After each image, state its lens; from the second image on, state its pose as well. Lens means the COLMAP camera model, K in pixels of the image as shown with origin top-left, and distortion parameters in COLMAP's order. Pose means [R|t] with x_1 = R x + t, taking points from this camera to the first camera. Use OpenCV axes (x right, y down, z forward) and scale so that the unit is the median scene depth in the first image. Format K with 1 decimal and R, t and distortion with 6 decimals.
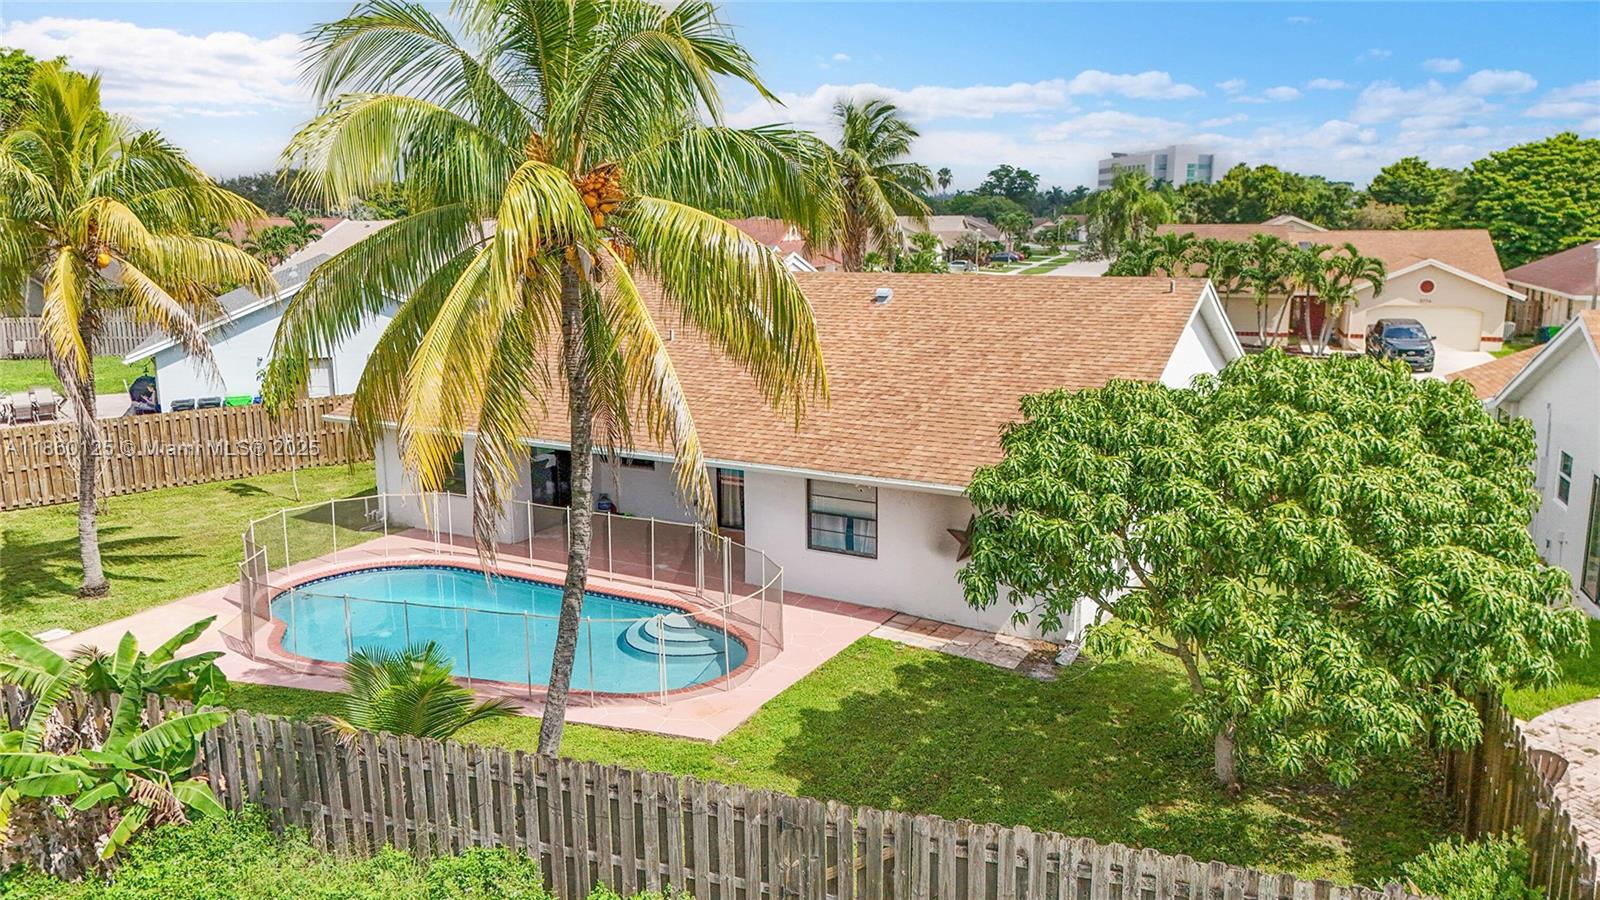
lens RADIAL K [[1201.1, 0, 800.0], [0, 1201.1, 450.0], [0, 0, 1]] dist [0.094931, -0.112780]
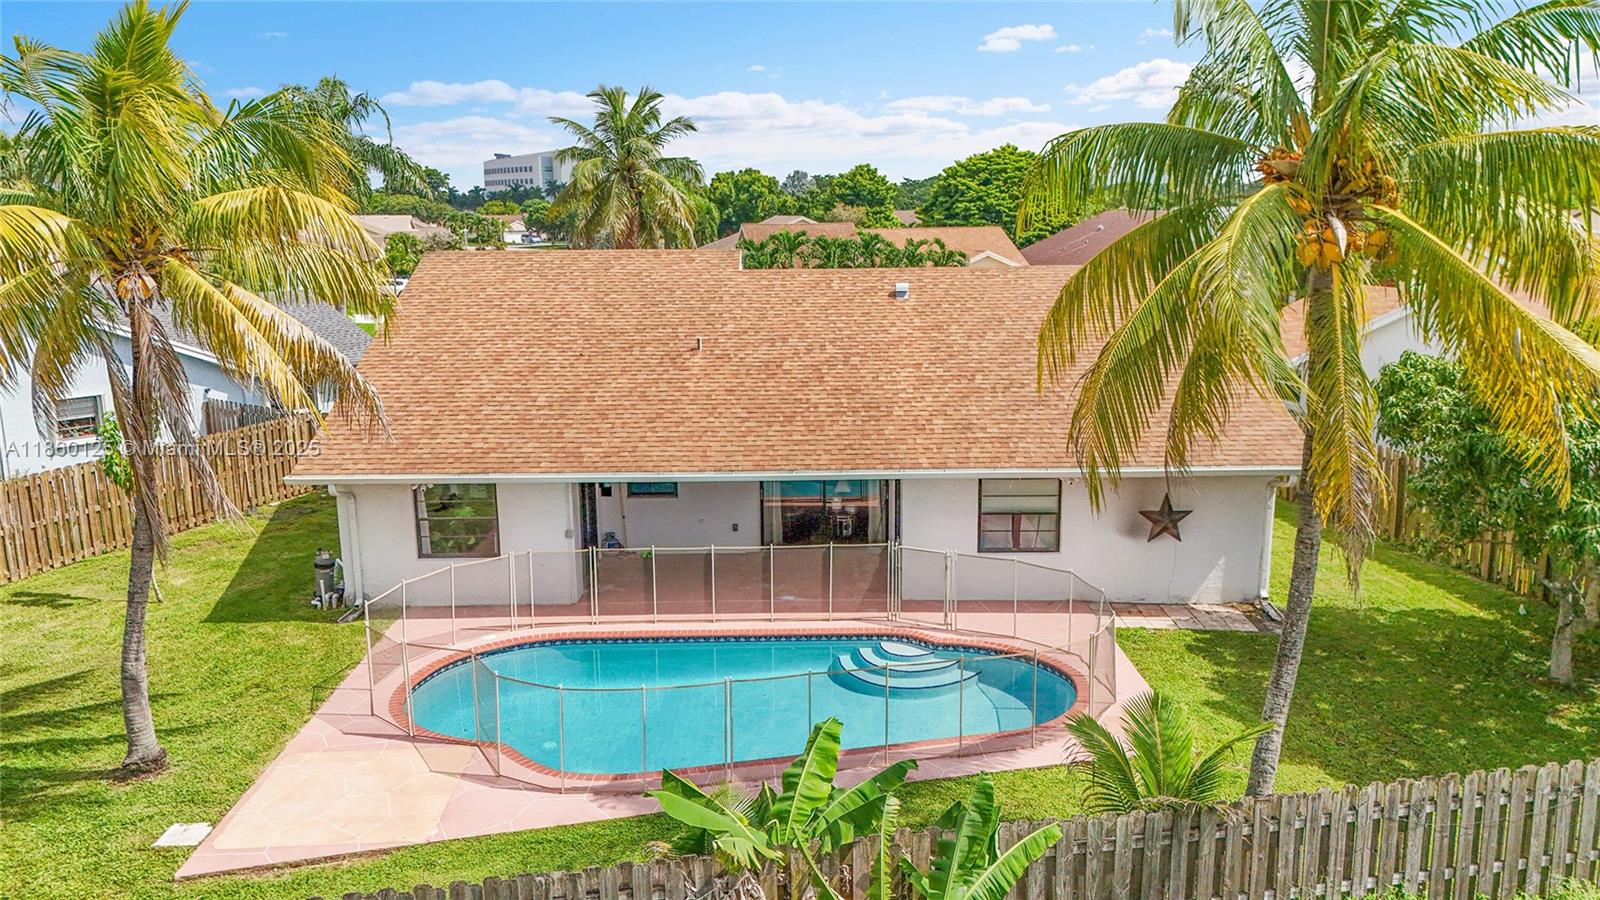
lens RADIAL K [[1201.1, 0, 800.0], [0, 1201.1, 450.0], [0, 0, 1]] dist [0.094931, -0.112780]
pose [[0.863690, -0.101398, 0.493719, -0.498422], [0.101805, 0.994461, 0.026146, -0.033497], [-0.493636, 0.027681, 0.869228, 0.195104]]
